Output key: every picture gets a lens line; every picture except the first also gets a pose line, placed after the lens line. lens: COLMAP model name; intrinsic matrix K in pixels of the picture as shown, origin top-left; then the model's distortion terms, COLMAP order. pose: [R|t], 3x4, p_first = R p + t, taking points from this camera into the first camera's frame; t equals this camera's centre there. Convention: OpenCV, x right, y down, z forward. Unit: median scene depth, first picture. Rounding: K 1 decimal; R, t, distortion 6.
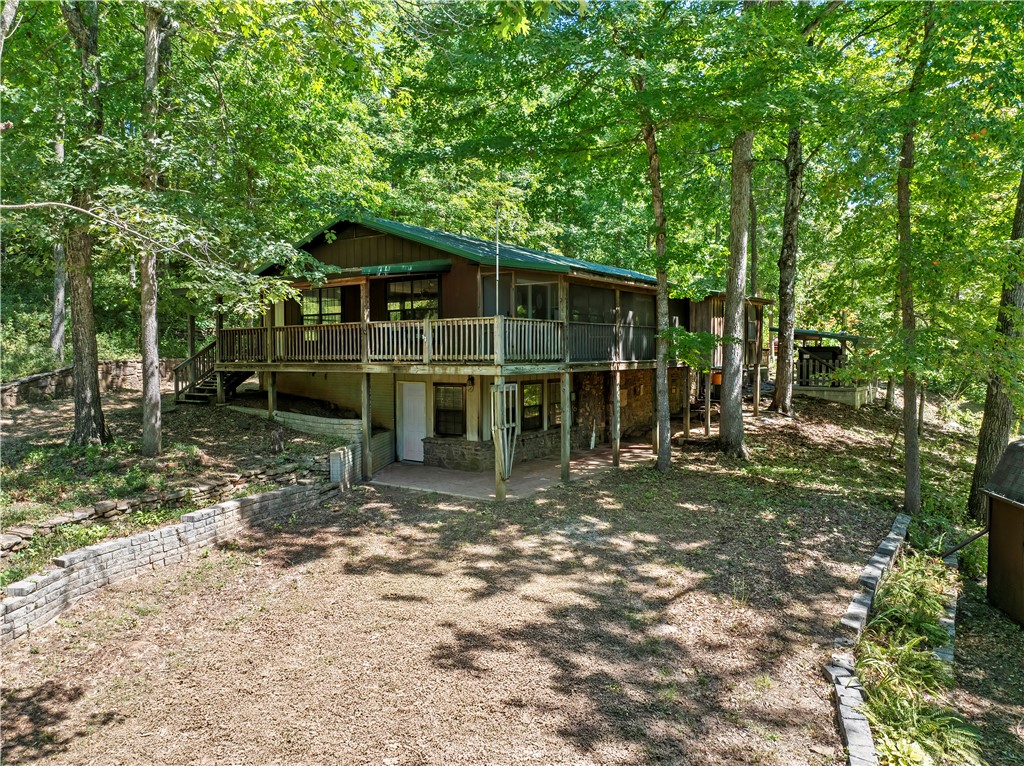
lens RADIAL K [[720.2, 0, 512.0], [0, 720.2, 383.0], [0, 0, 1]] dist [-0.005093, -0.001654]
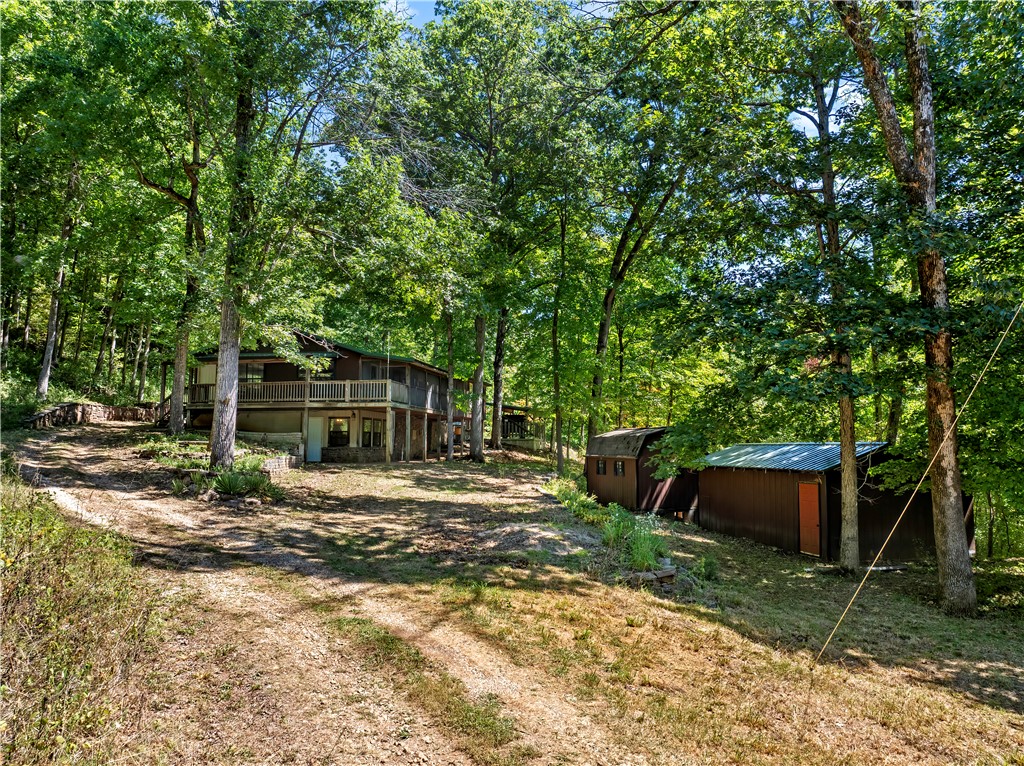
lens RADIAL K [[720.2, 0, 512.0], [0, 720.2, 383.0], [0, 0, 1]] dist [-0.005093, -0.001654]
pose [[0.911014, 0.046129, 0.409788, -0.533232], [0.007219, 0.991788, -0.127692, 0.184442], [-0.412313, 0.119287, 0.903199, -1.045445]]
